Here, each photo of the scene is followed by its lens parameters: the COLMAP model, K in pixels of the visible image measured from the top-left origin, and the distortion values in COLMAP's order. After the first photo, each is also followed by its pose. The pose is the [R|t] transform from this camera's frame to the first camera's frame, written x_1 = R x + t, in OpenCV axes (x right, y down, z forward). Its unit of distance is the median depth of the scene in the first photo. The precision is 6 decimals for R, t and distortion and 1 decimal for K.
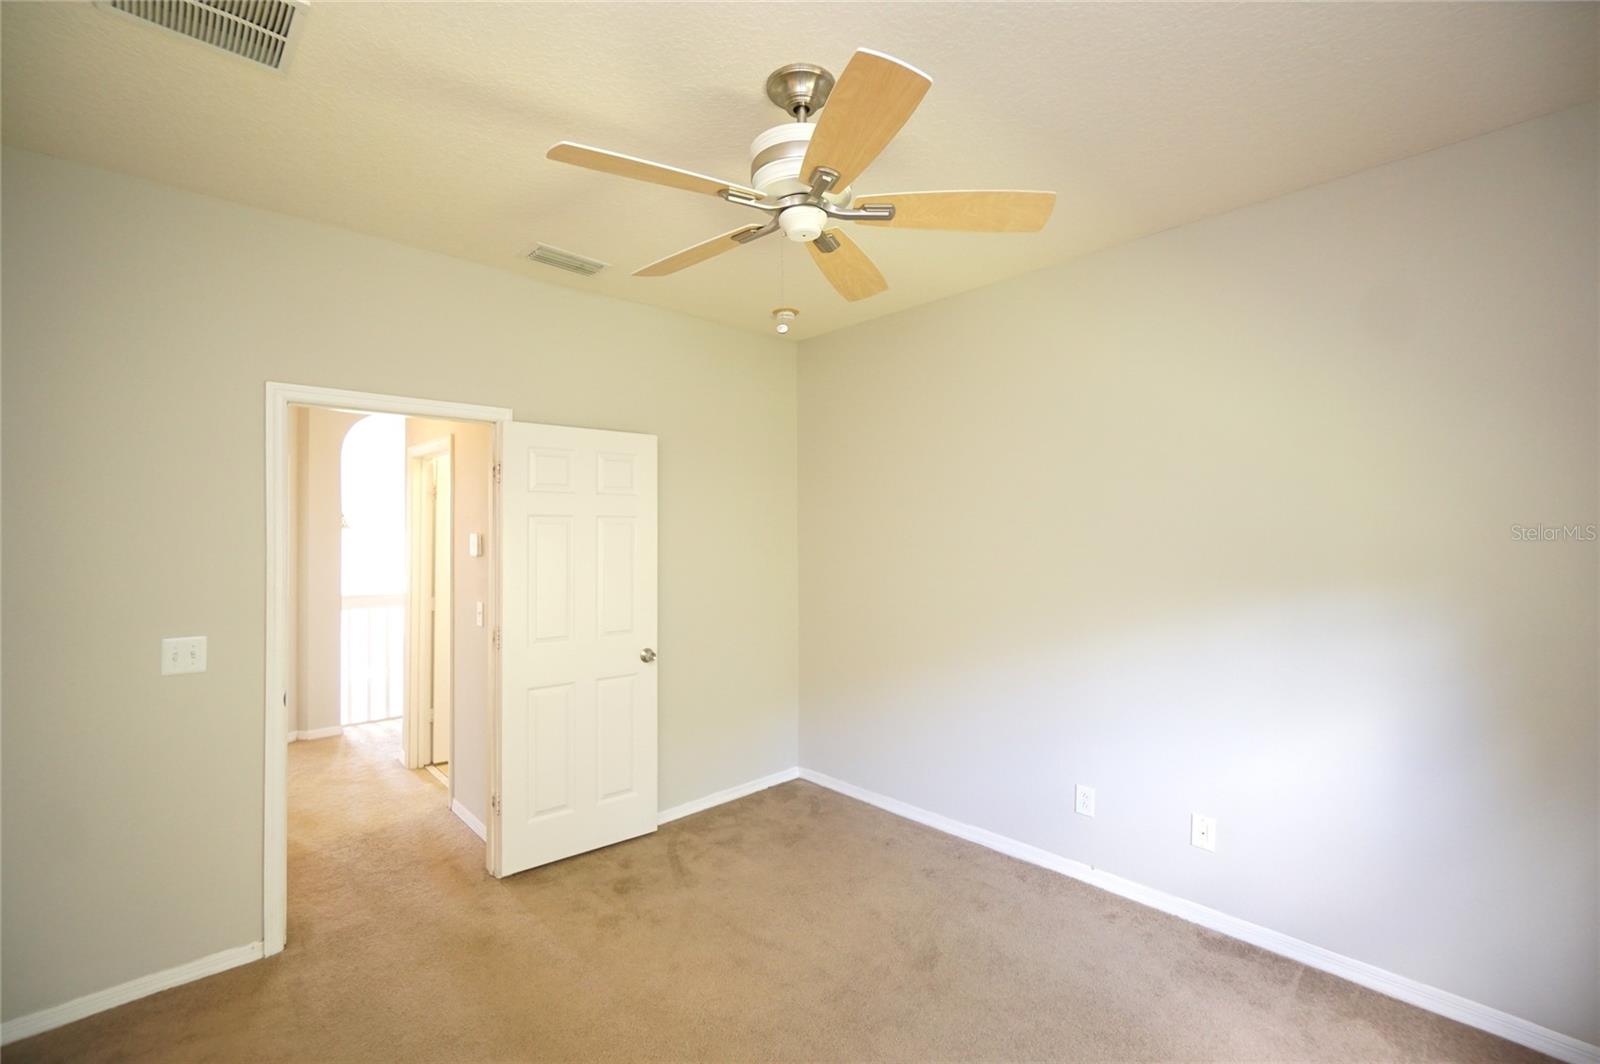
lens RADIAL K [[704.3, 0, 772.5], [0, 704.3, 540.4], [0, 0, 1]] dist [0.017433, 0.001766]
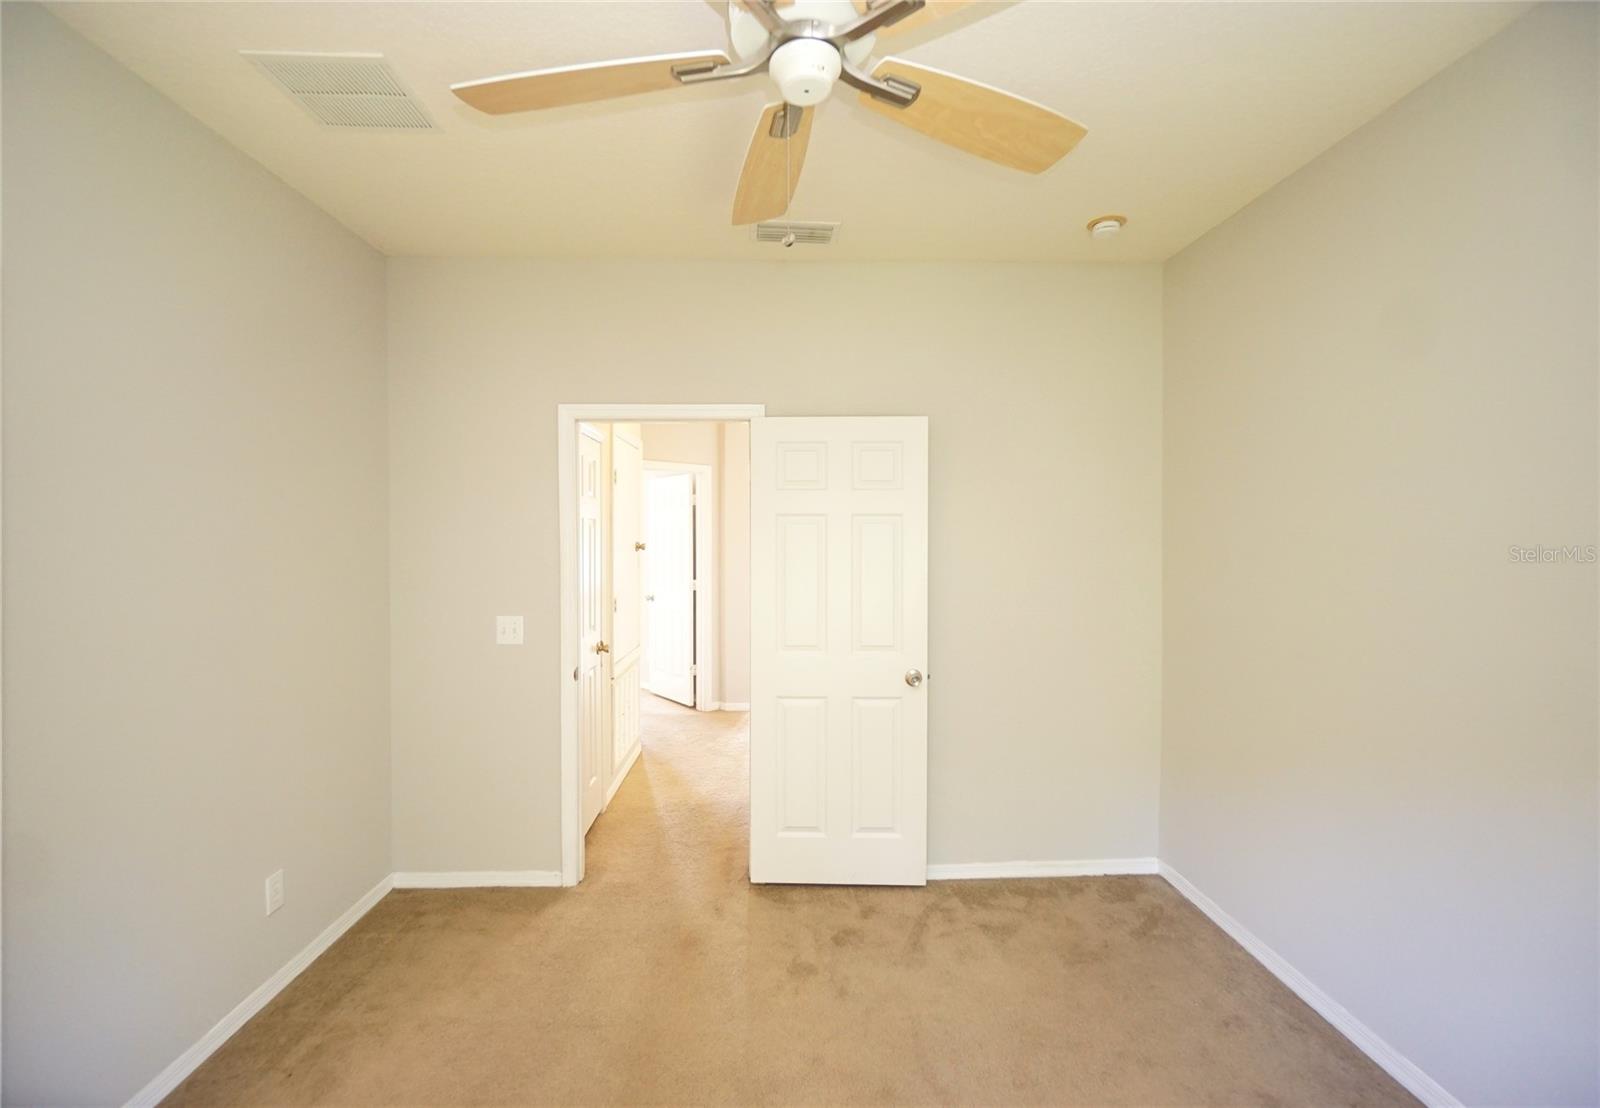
lens RADIAL K [[711.1, 0, 785.3], [0, 711.1, 558.0], [0, 0, 1]] dist [0.001945, 0.000551]
pose [[0.766684, 0.021639, -0.641659, 0.257389], [-0.008493, 0.999686, 0.023564, -0.000449], [0.641968, -0.012617, 0.766628, 0.254858]]
